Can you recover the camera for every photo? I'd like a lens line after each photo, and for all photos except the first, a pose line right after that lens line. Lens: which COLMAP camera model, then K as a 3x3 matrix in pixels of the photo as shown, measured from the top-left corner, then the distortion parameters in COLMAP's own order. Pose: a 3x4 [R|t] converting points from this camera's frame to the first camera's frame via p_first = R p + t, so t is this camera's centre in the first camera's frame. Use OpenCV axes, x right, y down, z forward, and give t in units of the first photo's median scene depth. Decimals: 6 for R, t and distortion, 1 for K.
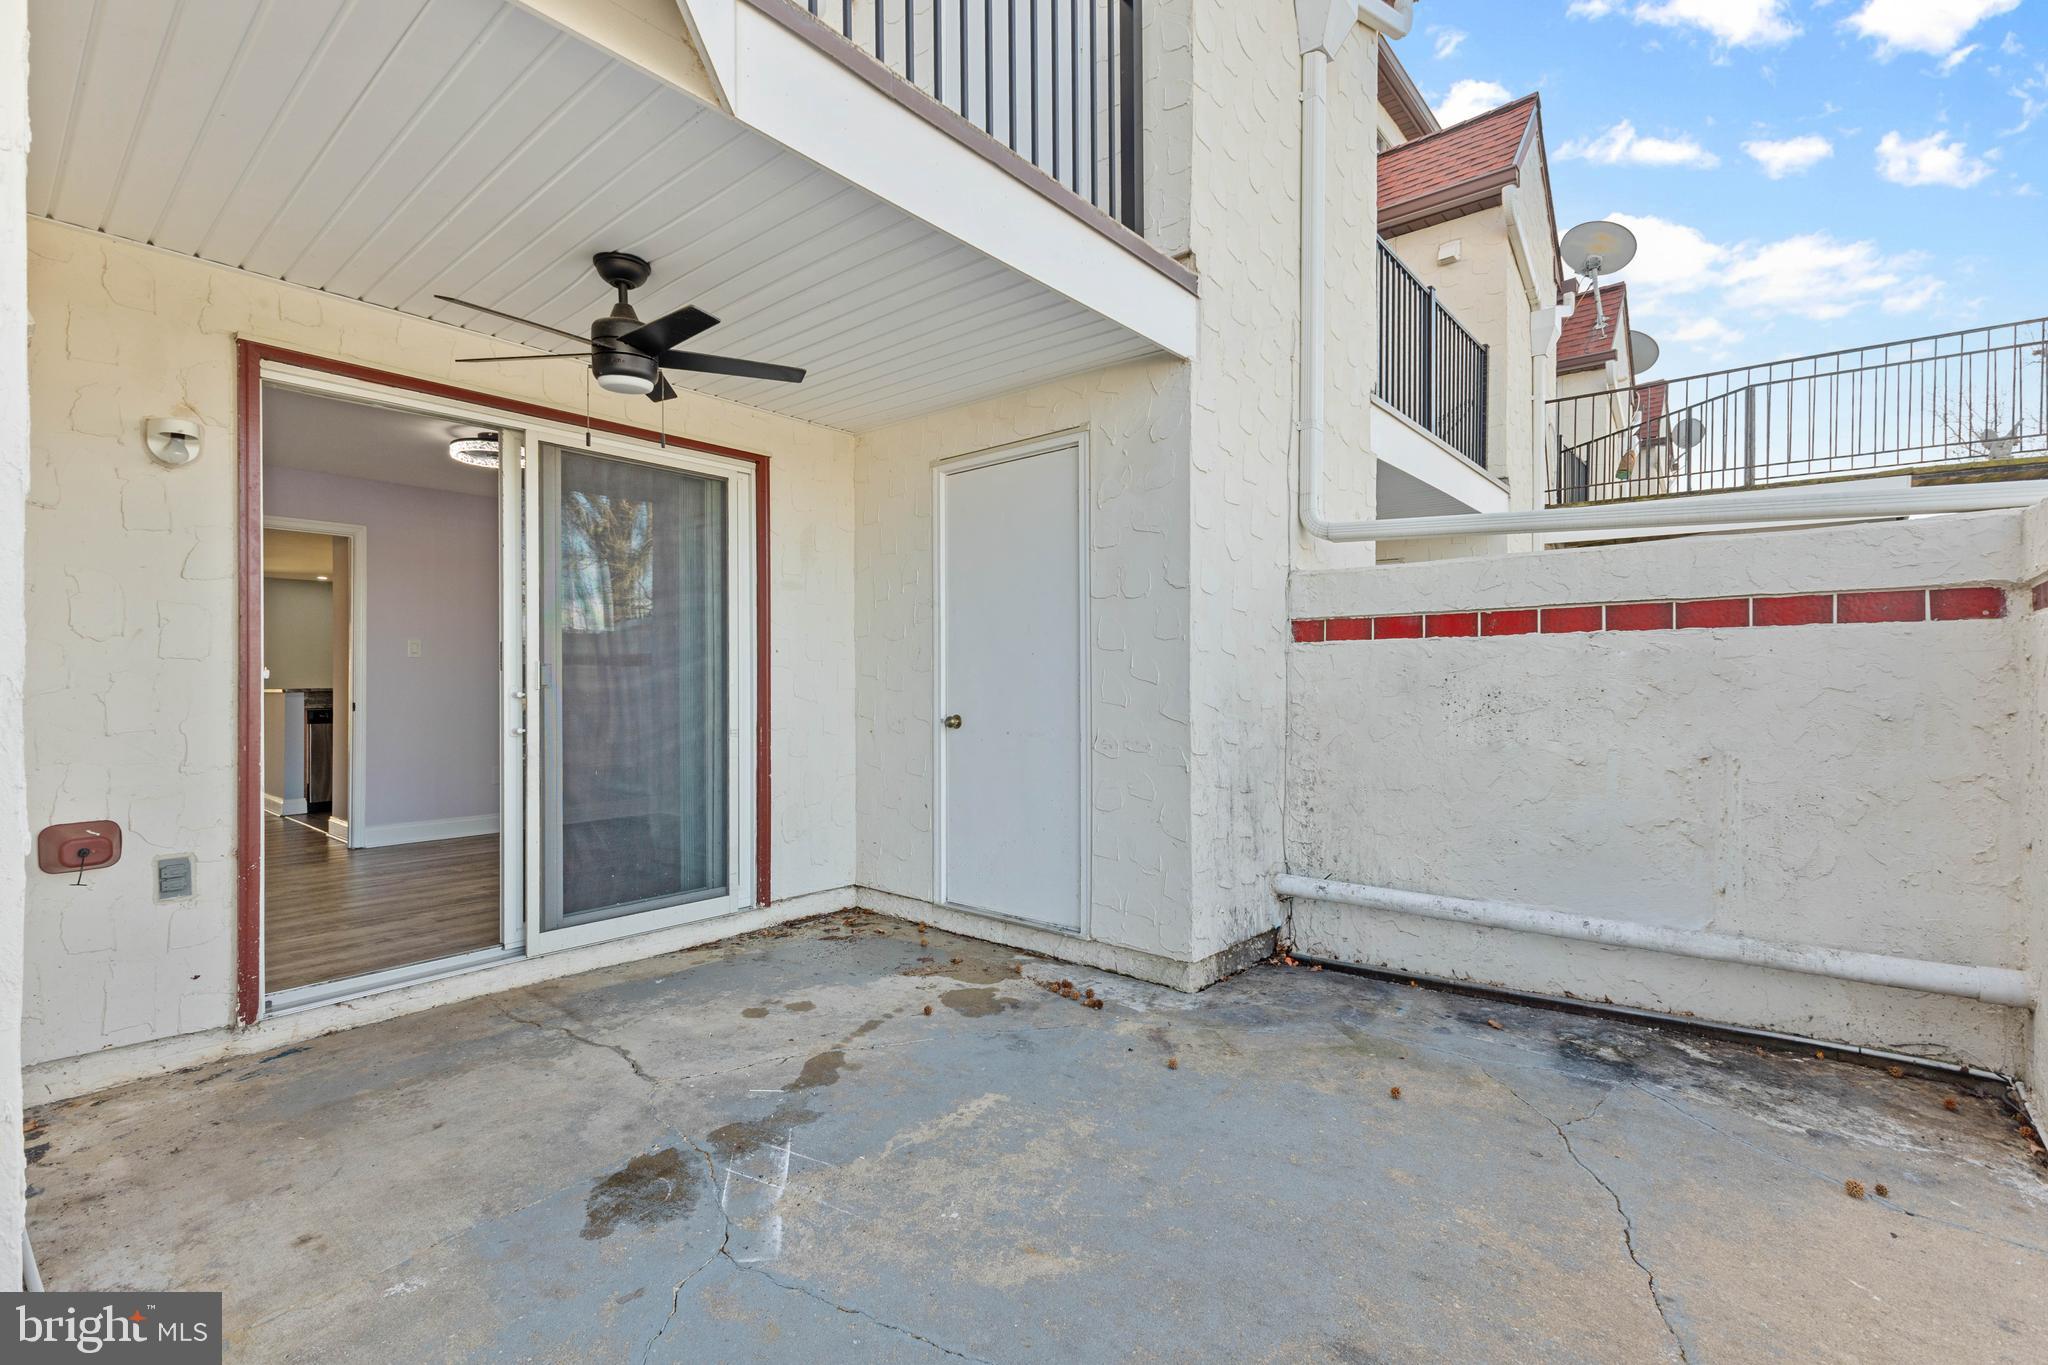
lens RADIAL K [[908.7, 0, 1024.3], [0, 908.7, 682.9], [0, 0, 1]] dist [0.013859, -0.000322]
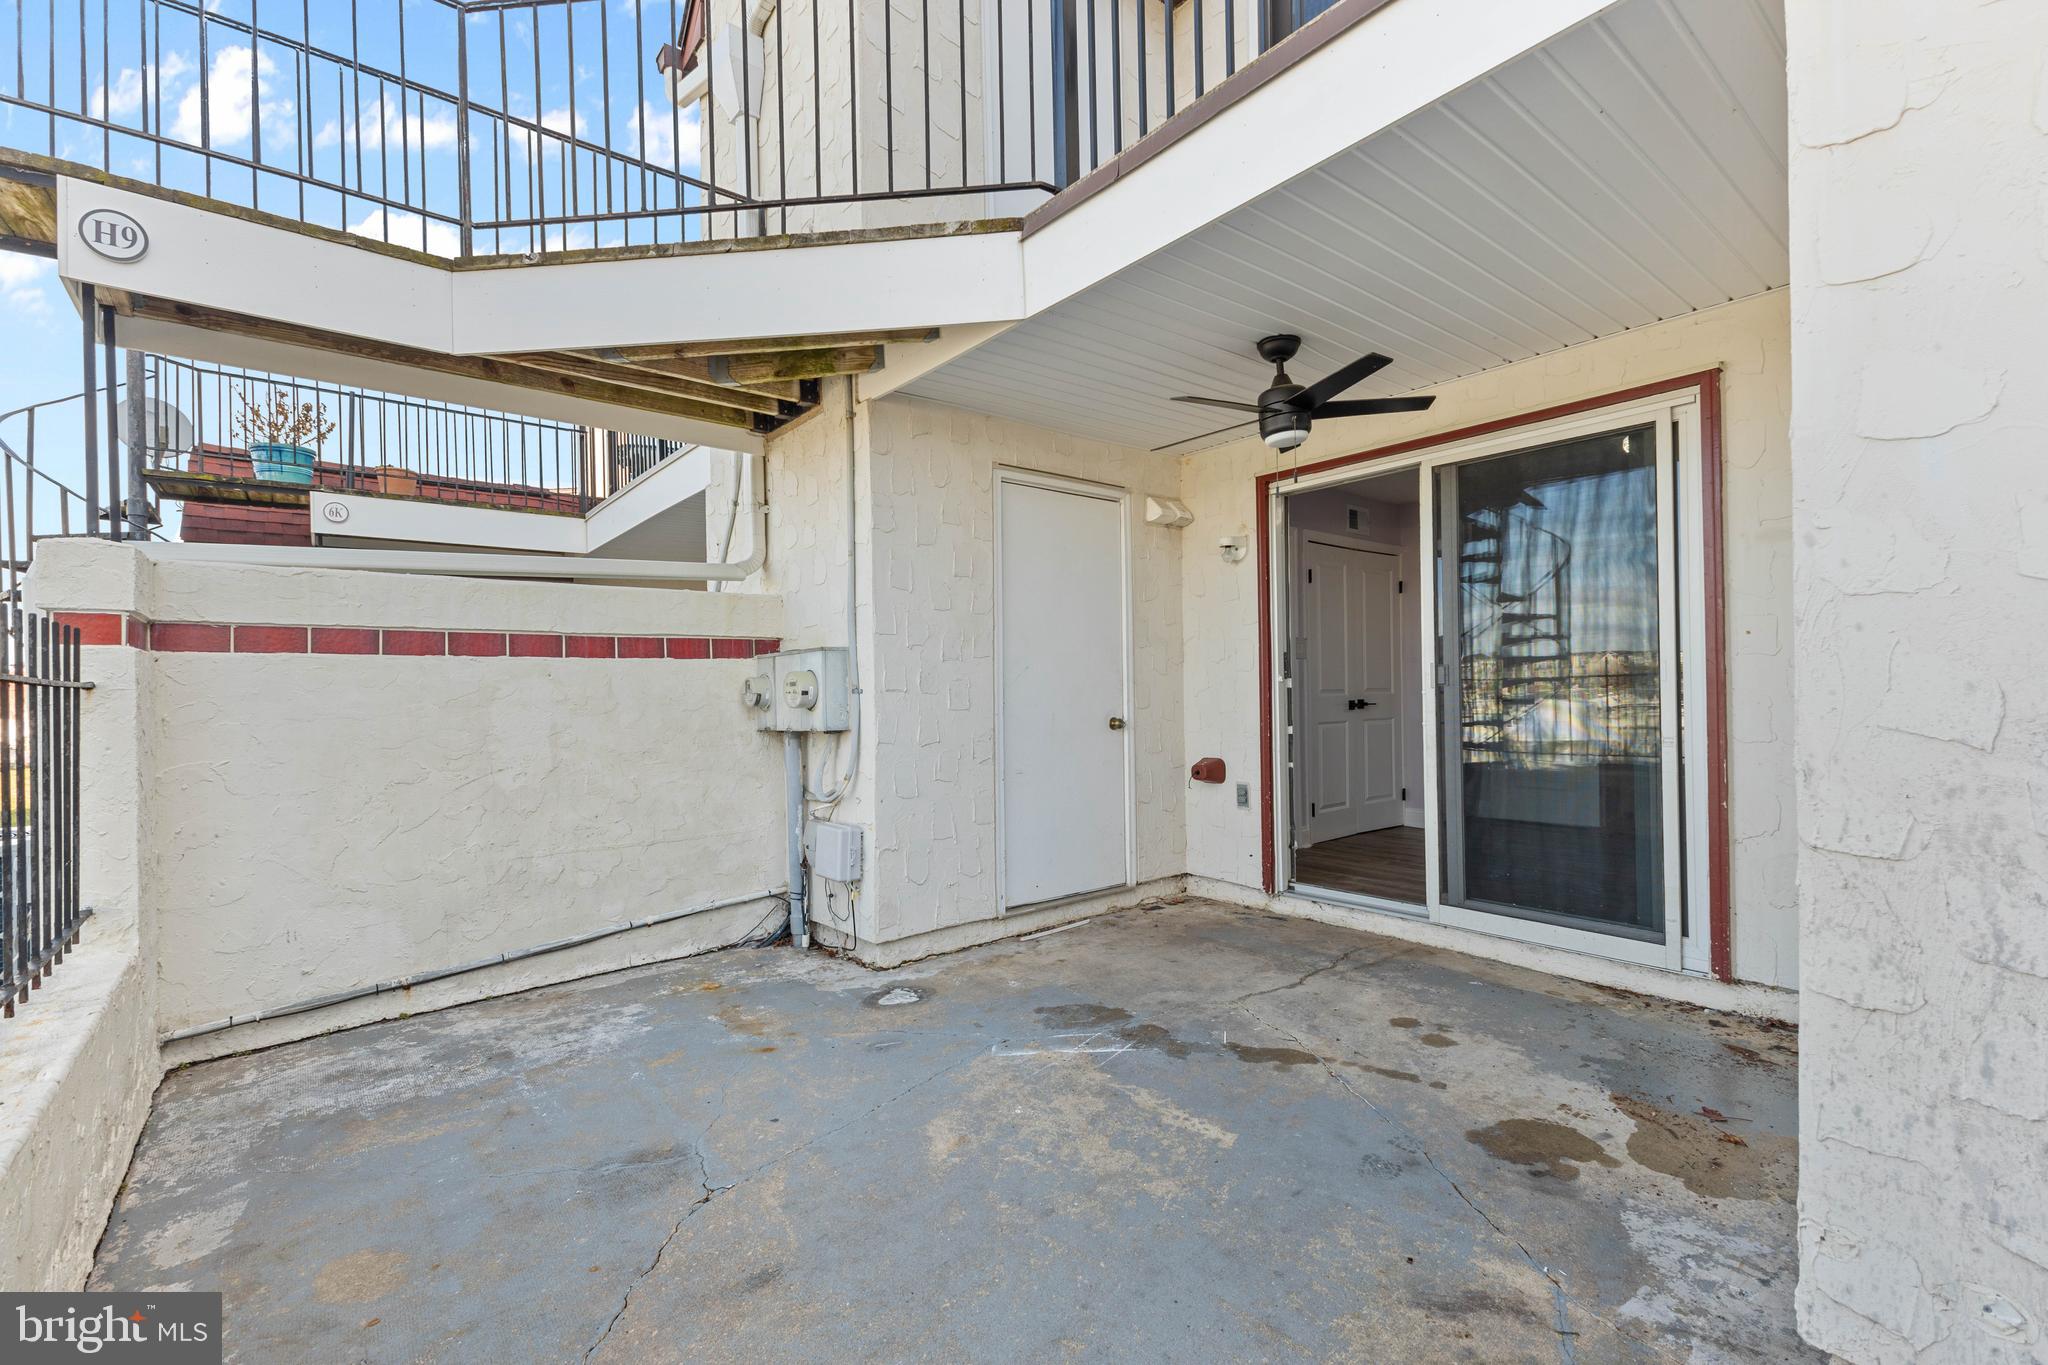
lens RADIAL K [[882.3, 0, 1027.1], [0, 882.3, 687.7], [0, 0, 1]] dist [0.013787, -0.000513]
pose [[-0.177818, 0.002329, -0.984061, 0.657642], [0.017087, 0.999854, -0.000721, -0.000749], [0.983915, -0.016943, -0.177832, 0.726202]]
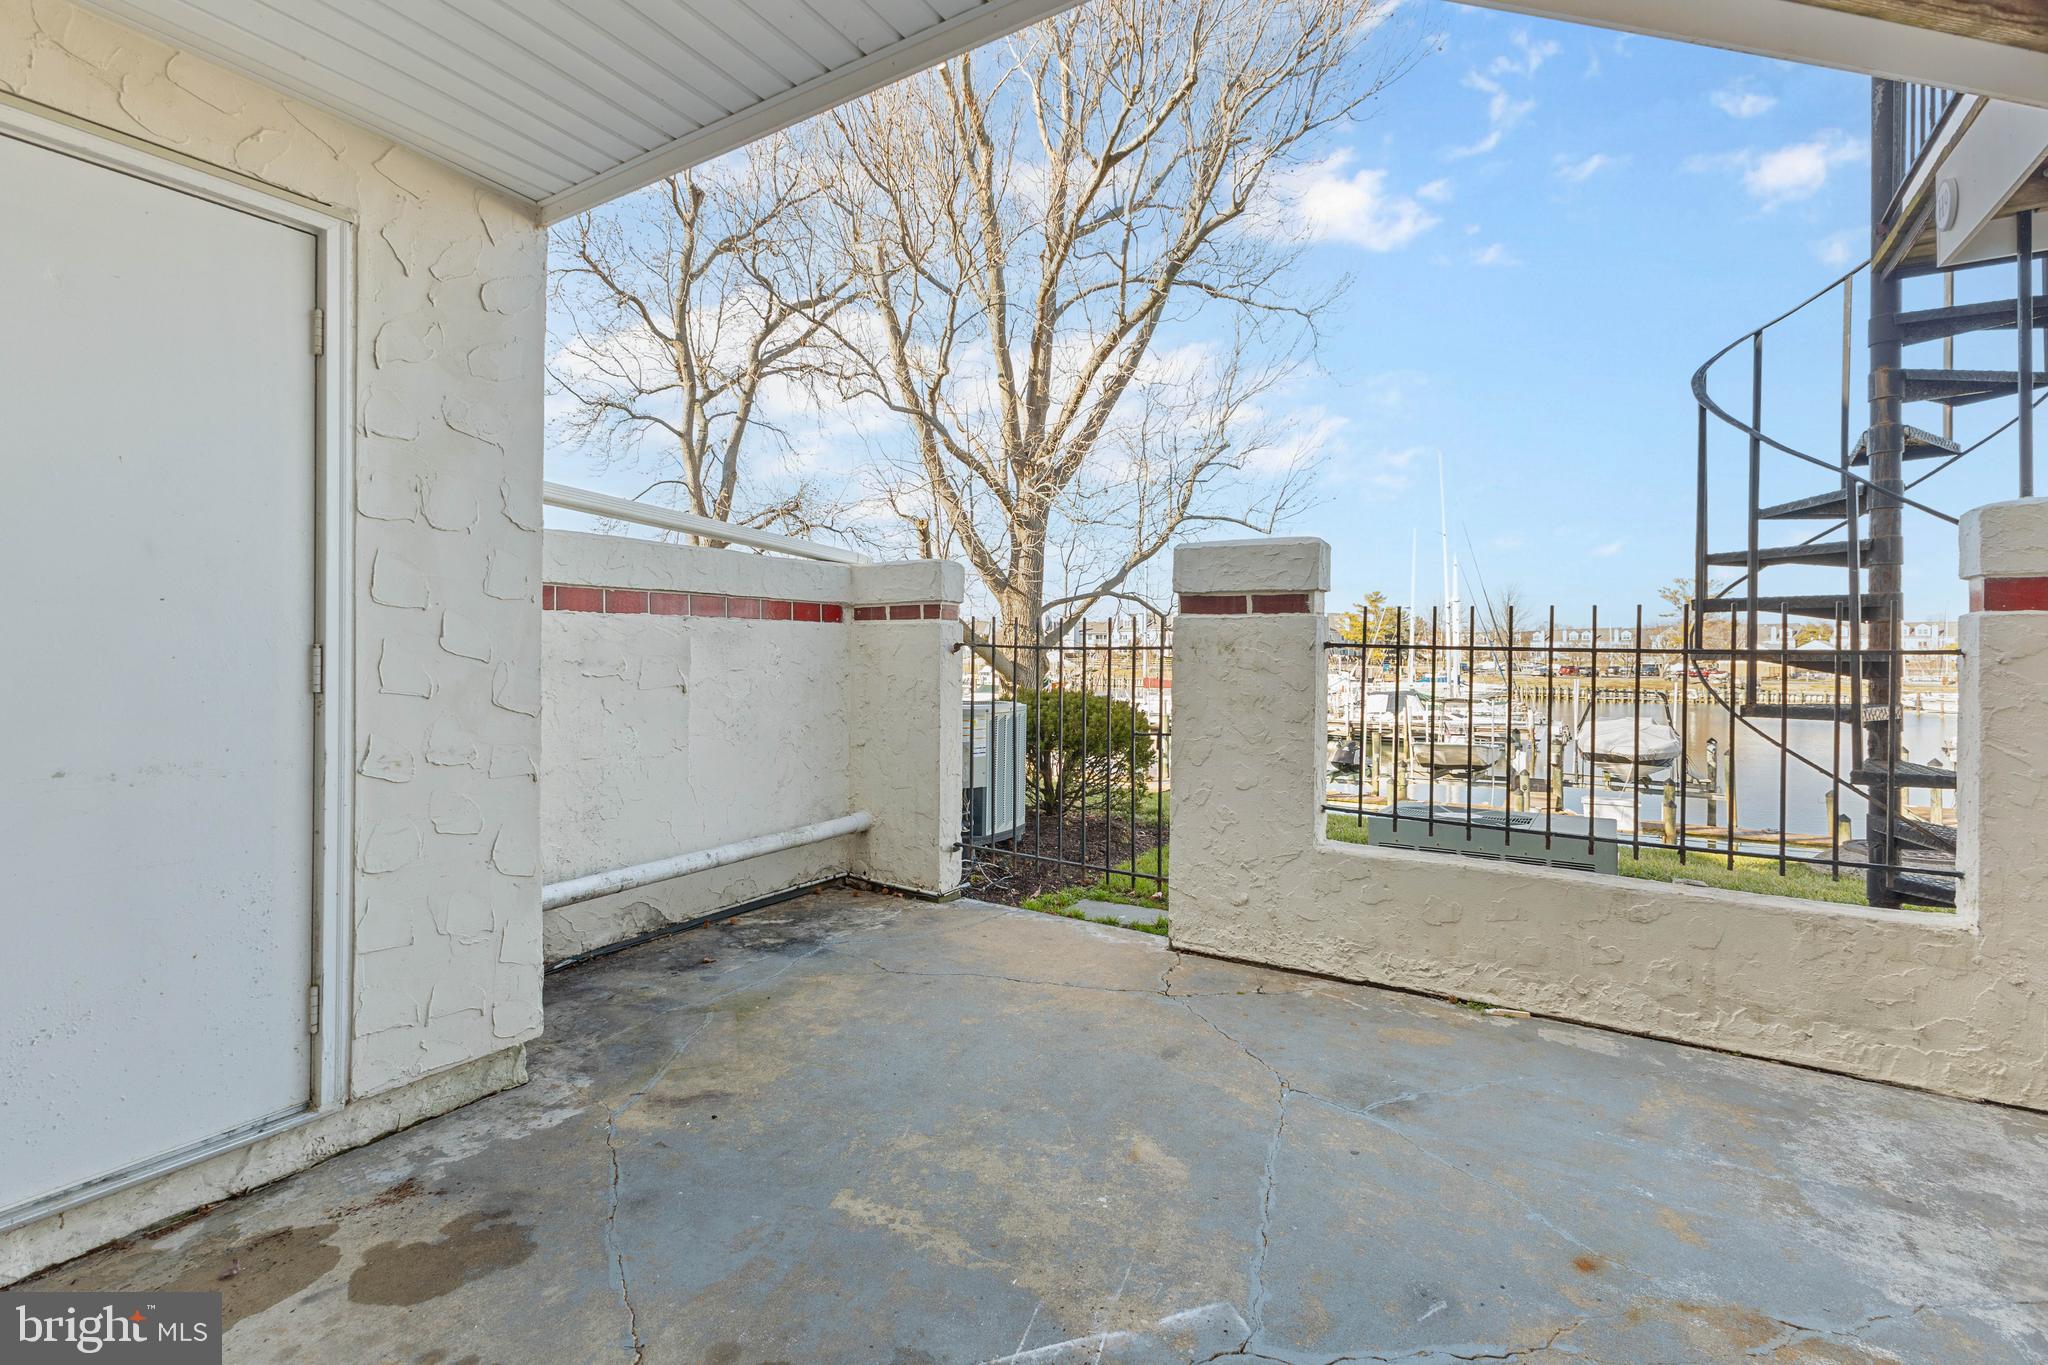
lens RADIAL K [[923.9, 0, 1012.9], [0, 923.9, 643.2], [0, 0, 1]] dist [0.010563, -0.000619]
pose [[-0.146286, 0.011769, 0.989172, -0.628658], [-0.007951, 0.999883, -0.013072, -0.006899], [-0.989210, -0.009777, -0.146175, 0.732894]]
